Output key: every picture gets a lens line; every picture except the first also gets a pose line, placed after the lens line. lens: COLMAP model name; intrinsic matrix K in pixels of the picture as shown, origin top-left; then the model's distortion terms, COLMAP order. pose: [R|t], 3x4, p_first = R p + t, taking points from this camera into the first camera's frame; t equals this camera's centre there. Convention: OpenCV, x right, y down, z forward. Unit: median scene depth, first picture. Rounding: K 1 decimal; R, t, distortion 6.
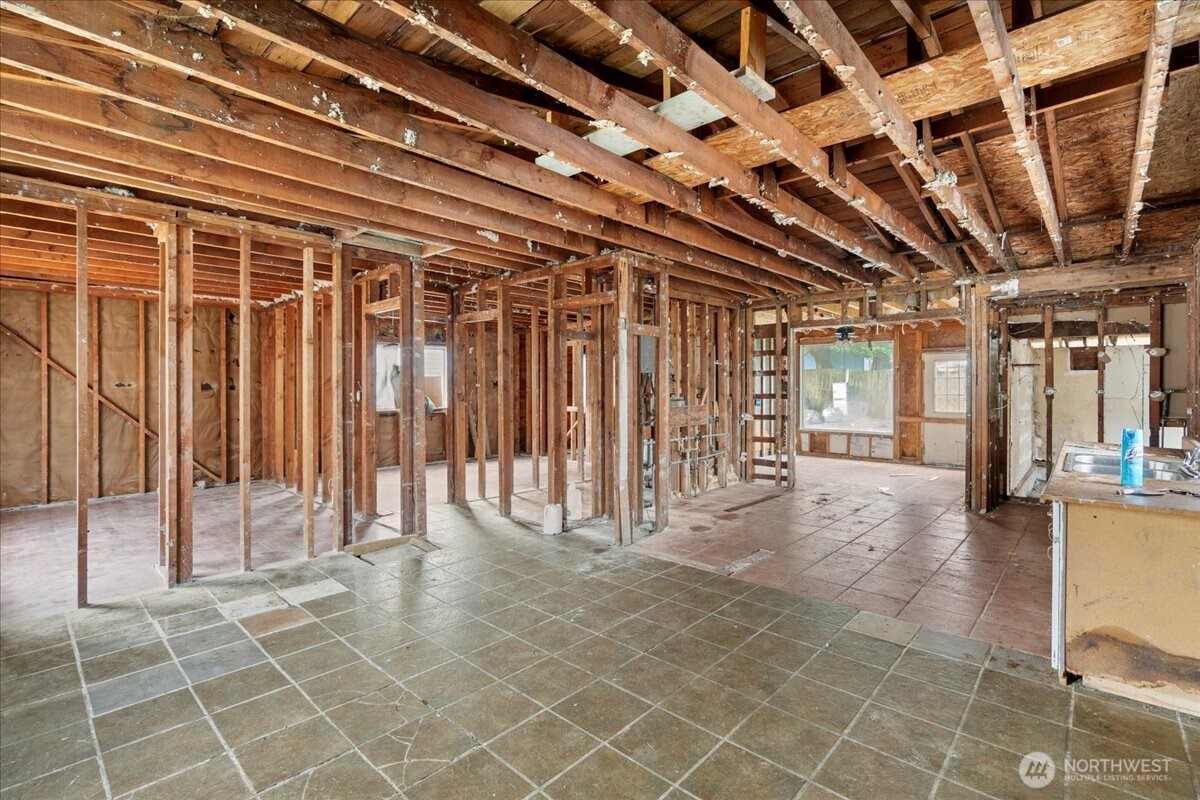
lens RADIAL K [[546.3, 0, 602.3], [0, 546.3, 391.1], [0, 0, 1]] dist [-0.004436, -0.000226]
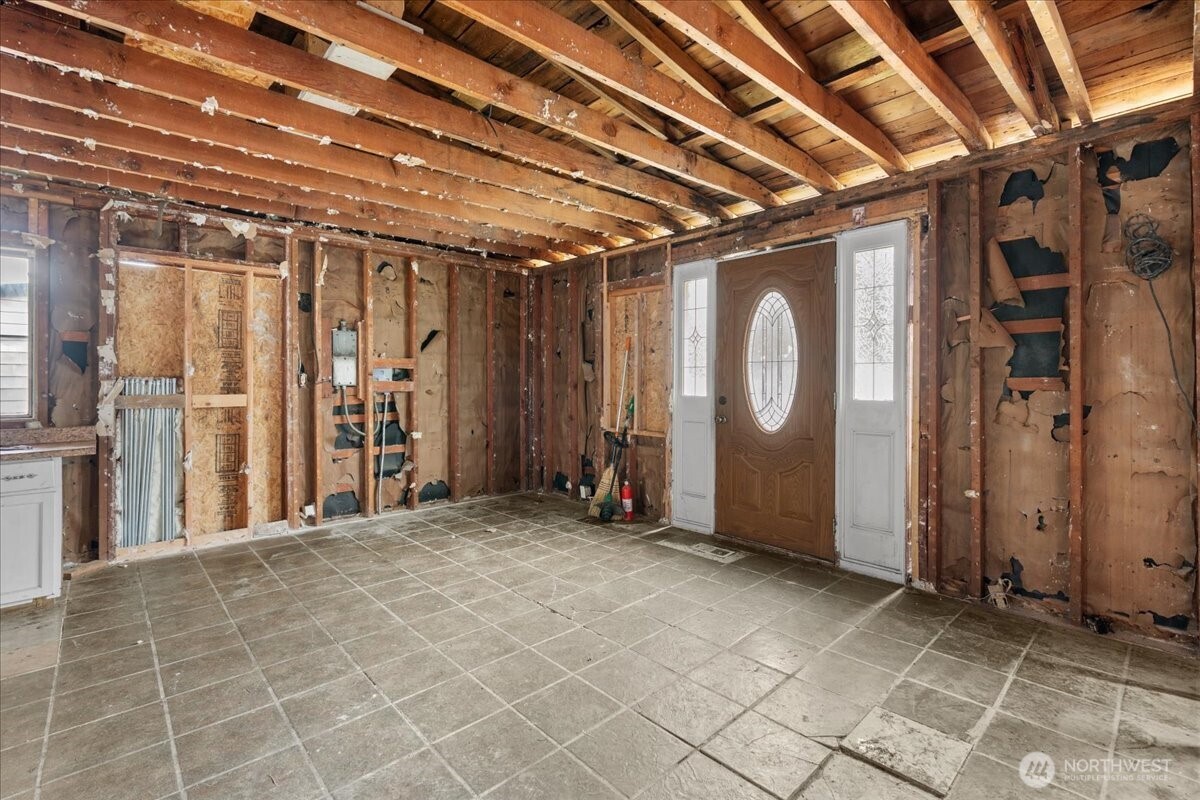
lens RADIAL K [[546.3, 0, 600.3], [0, 546.3, 388.1], [0, 0, 1]] dist [-0.004436, -0.000226]
pose [[-0.996744, 0.002849, 0.080577, -0.255401], [0.004129, 0.999868, 0.015720, 0.013137], [-0.080521, 0.016001, -0.996624, 1.065679]]
